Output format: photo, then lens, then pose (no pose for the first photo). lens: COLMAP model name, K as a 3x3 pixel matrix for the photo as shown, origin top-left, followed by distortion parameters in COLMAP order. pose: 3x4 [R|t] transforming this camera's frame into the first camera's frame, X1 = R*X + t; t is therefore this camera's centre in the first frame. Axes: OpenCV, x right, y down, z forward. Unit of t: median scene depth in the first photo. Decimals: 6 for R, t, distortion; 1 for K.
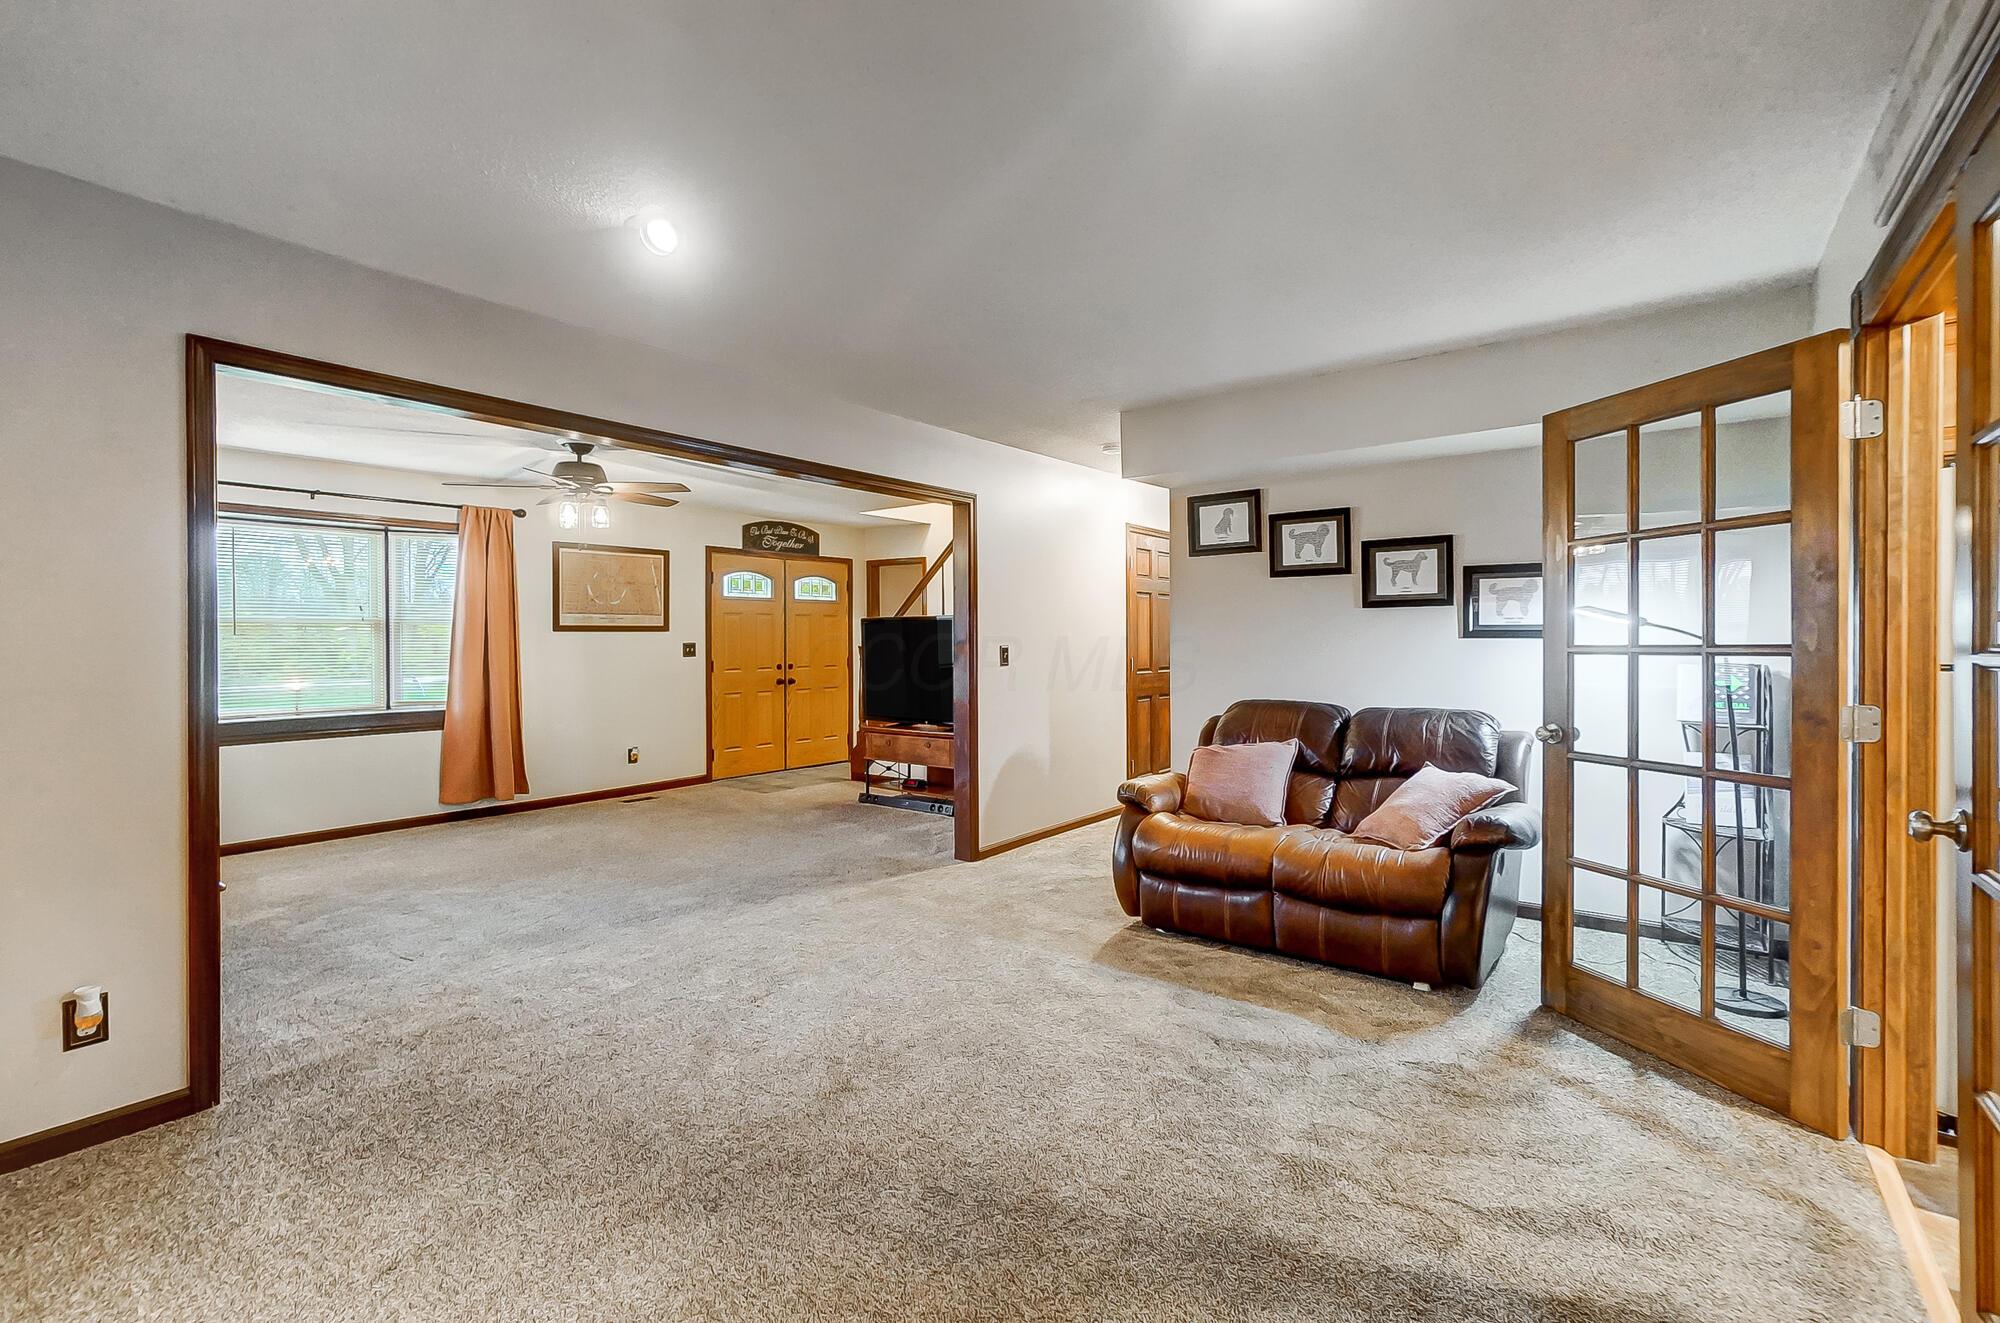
lens RADIAL K [[844.4, 0, 995.6], [0, 844.4, 660.2], [0, 0, 1]] dist [-0.001953, 0.000071]
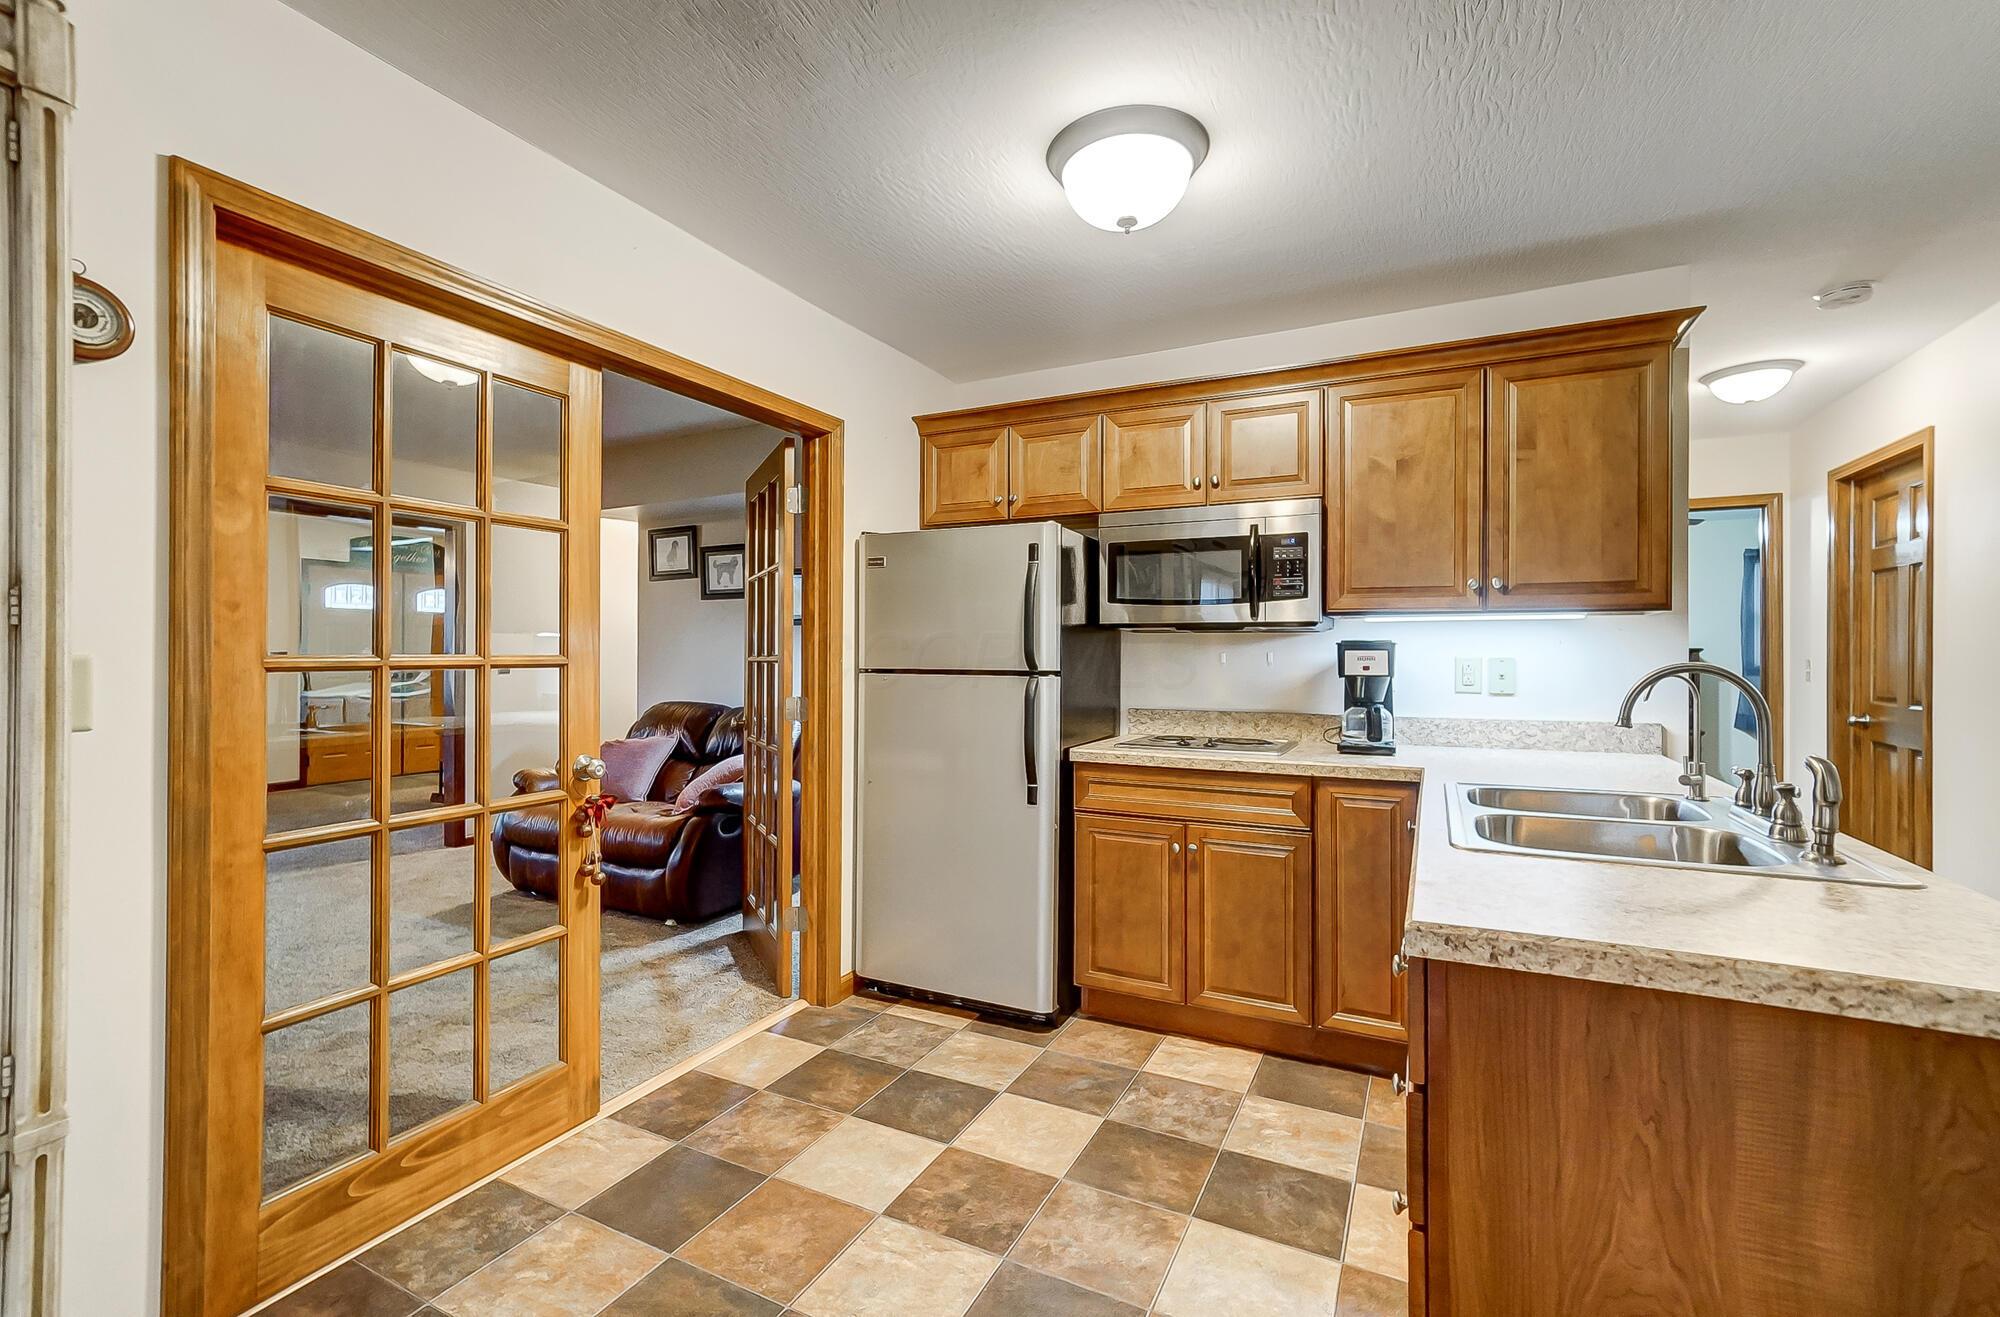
lens RADIAL K [[844.4, 0, 1001.3], [0, 844.4, 654.4], [0, 0, 1]] dist [-0.001953, 0.000071]
pose [[0.987897, 0.007162, 0.154949, 0.570020], [-0.003593, 0.999722, -0.023299, 0.006114], [-0.155073, 0.022460, 0.987648, -0.249940]]
